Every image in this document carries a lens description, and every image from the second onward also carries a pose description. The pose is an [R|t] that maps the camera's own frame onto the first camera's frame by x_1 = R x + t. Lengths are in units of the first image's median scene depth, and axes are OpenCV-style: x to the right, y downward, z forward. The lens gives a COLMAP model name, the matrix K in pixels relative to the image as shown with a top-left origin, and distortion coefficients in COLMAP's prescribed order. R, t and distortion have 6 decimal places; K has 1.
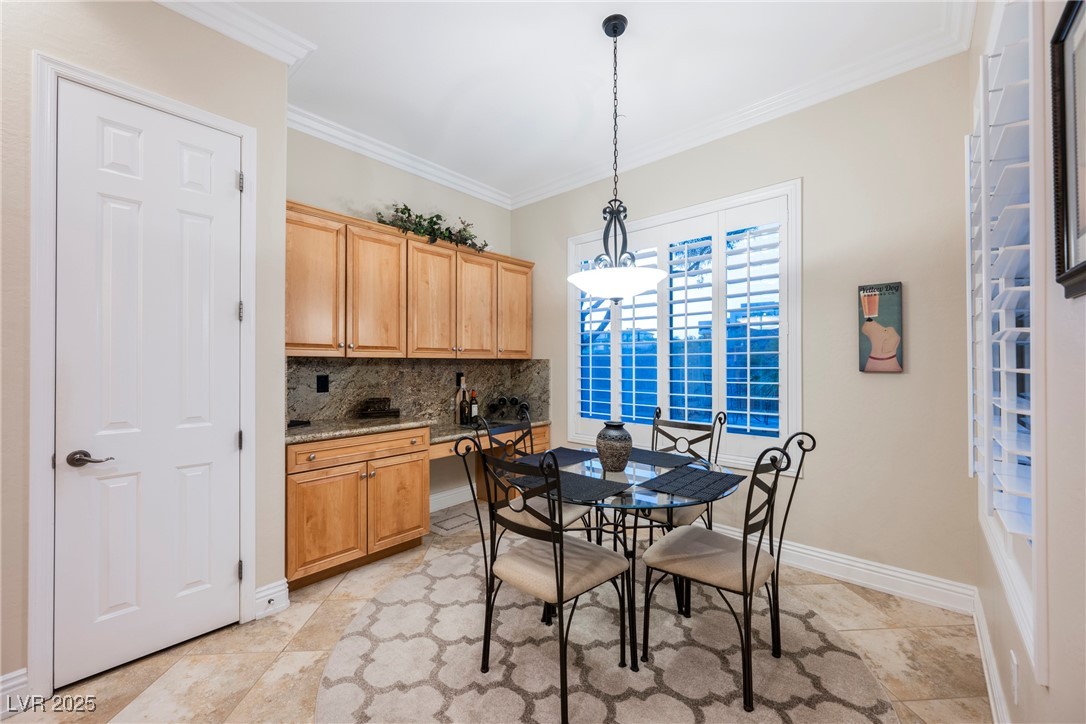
lens RADIAL K [[422.6, 0, 542.6], [0, 422.6, 362.3], [0, 0, 1]] dist [-0.000679, -0.000034]
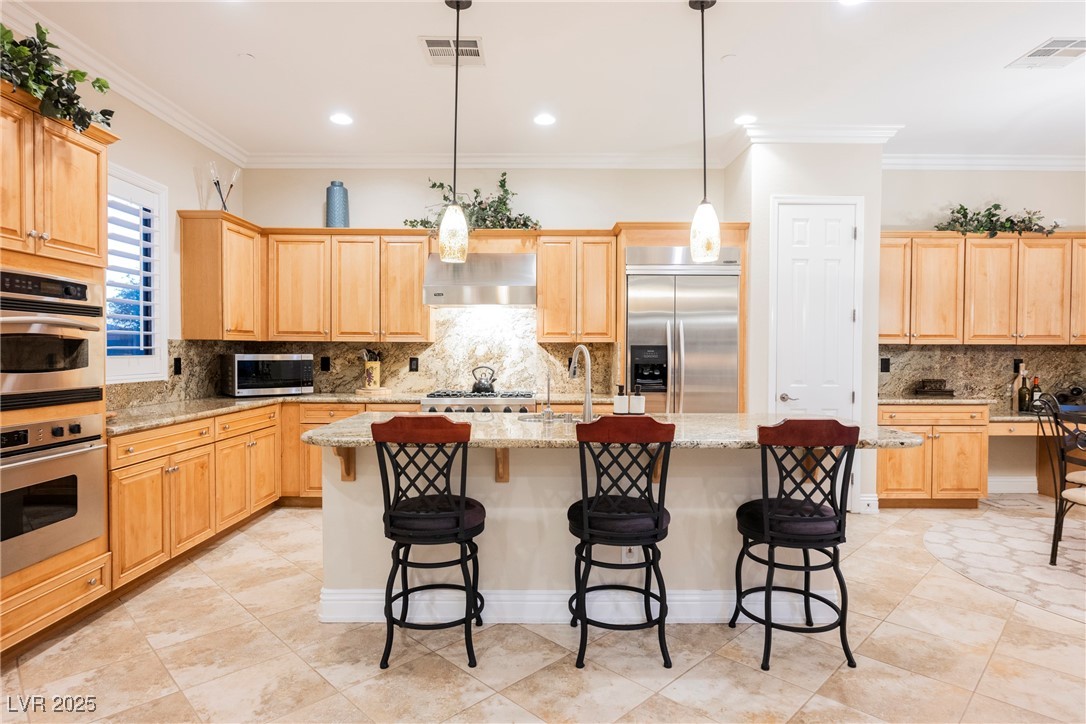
lens RADIAL K [[595.2, 0, 543.0], [0, 595.2, 362.0], [0, 0, 1]] dist [0.002073, -0.001391]
pose [[0.673291, 0.017871, -0.739162, 0.099091], [-0.001178, 0.999733, 0.023098, 0.000982], [0.739377, -0.014681, 0.673132, -0.898145]]
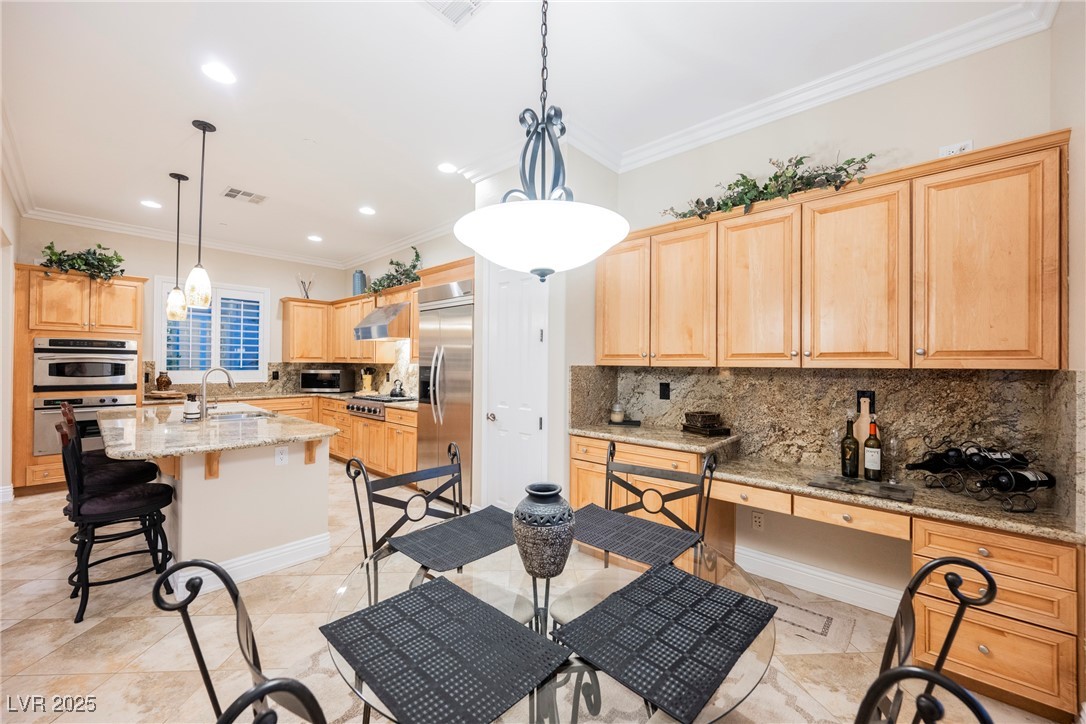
lens RADIAL K [[427.1, 0, 543.9], [0, 427.1, 361.2], [0, 0, 1]] dist [-0.000140, -0.000031]
pose [[-0.005875, -0.005242, -0.999969, 0.509857], [-0.002503, 0.999983, -0.005227, -0.016412], [0.999980, 0.002472, -0.005888, 0.669060]]
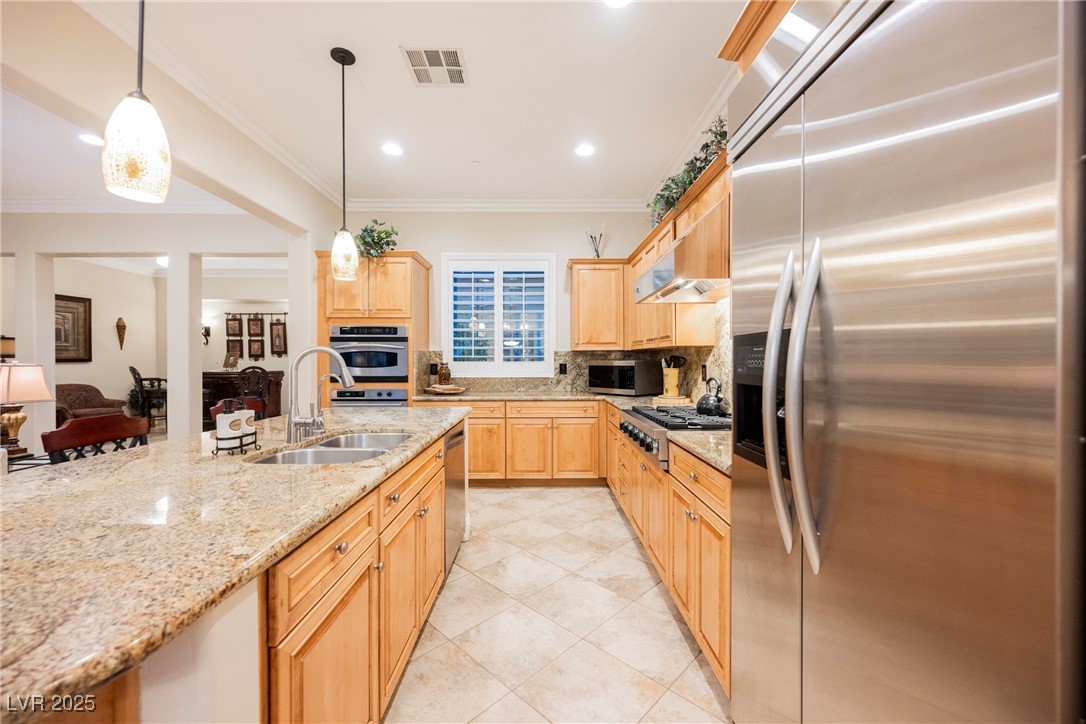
lens RADIAL K [[427.1, 0, 543.9], [0, 427.1, 361.2], [0, 0, 1]] dist [-0.000140, -0.000031]
pose [[-0.733084, 0.003755, -0.680127, -0.419033], [0.005979, 0.999982, -0.000924, 0.018216], [0.680112, -0.004744, -0.733093, 0.448985]]
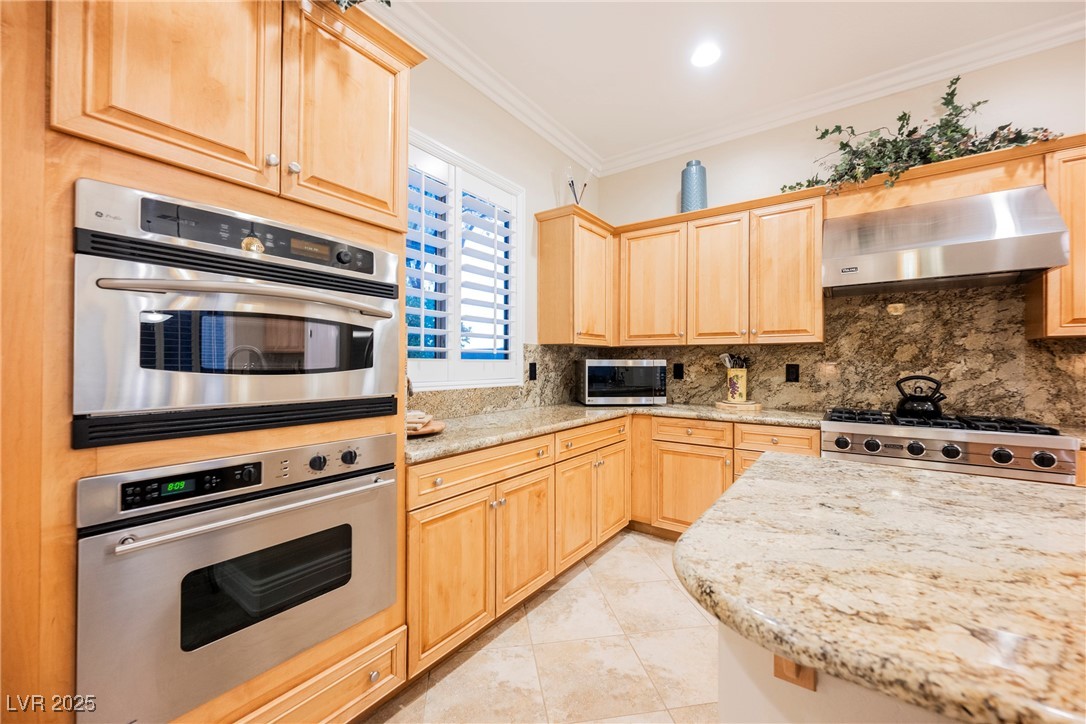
lens RADIAL K [[427.1, 0, 543.9], [0, 427.1, 361.2], [0, 0, 1]] dist [-0.000140, -0.000031]
pose [[0.115053, -0.003771, -0.993352, -0.525203], [0.001635, 0.999992, -0.003607, 0.023918], [0.993358, -0.001209, 0.115058, -0.682786]]
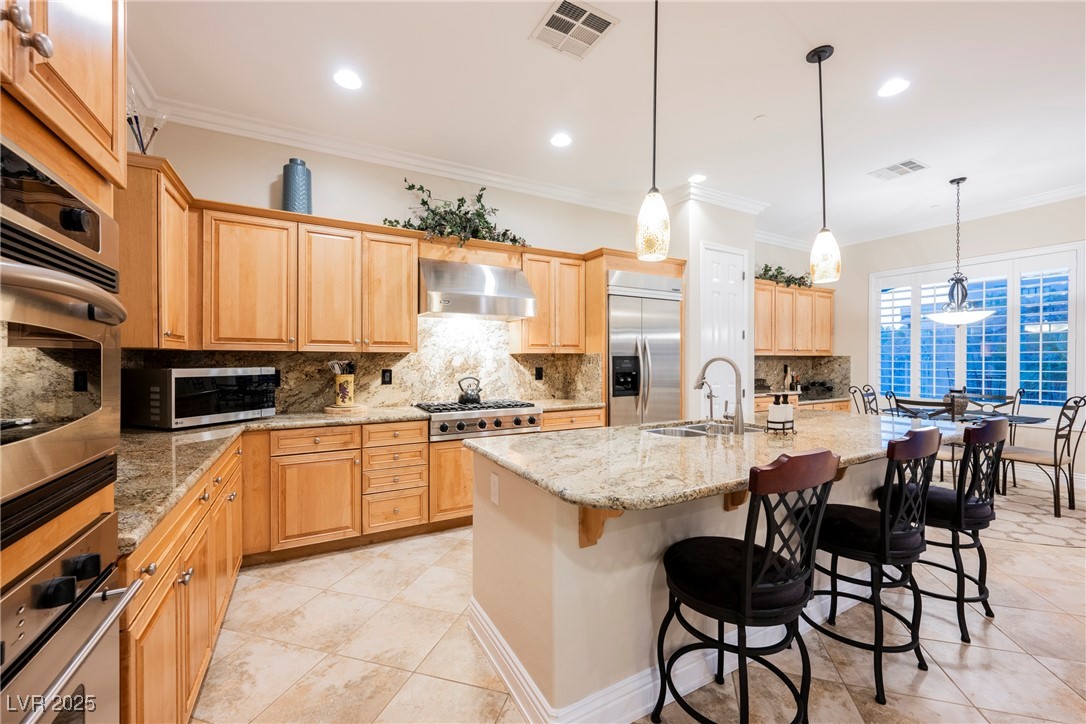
lens RADIAL K [[432.2, 0, 545.0], [0, 432.2, 360.7], [0, 0, 1]] dist [0.001753, 0.000203]
pose [[0.945963, 0.001350, -0.324271, -0.635602], [0.000777, 0.999979, 0.006427, -0.001352], [0.324272, -0.006332, 0.945943, -0.967329]]
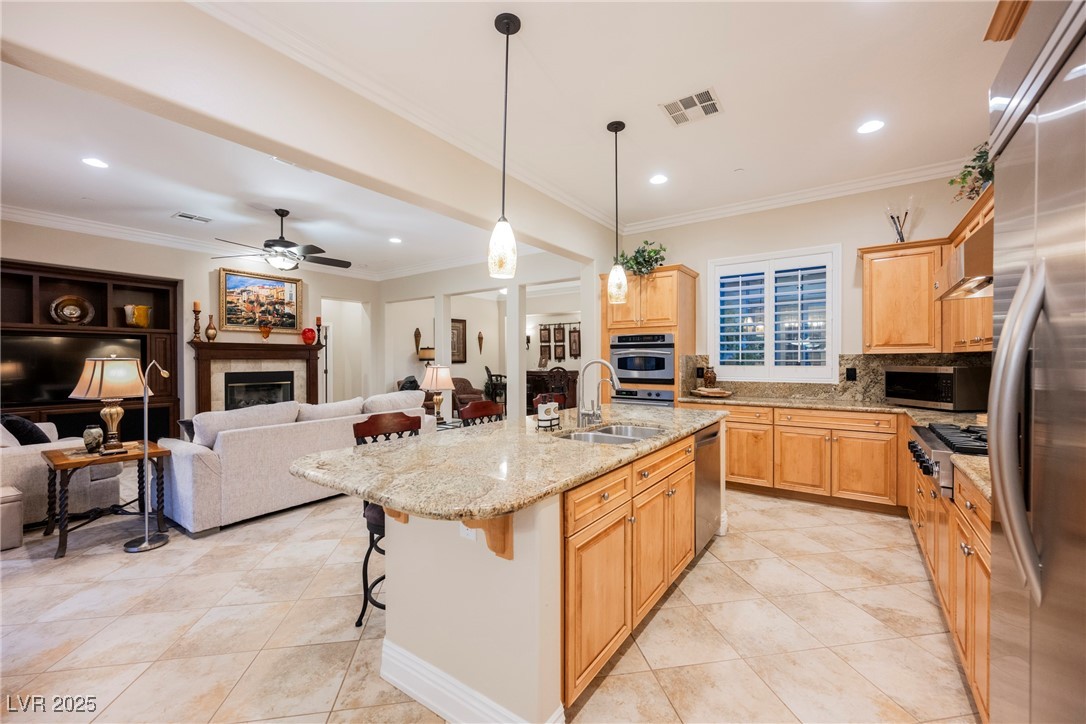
lens RADIAL K [[437.3, 0, 543.0], [0, 437.3, 362.0], [0, 0, 1]] dist [-0.001570, -0.000078]
pose [[-0.993137, 0.004830, -0.116858, -0.394446], [0.004827, 0.999988, 0.000311, 0.000737], [0.116858, -0.000256, -0.993149, 0.612945]]
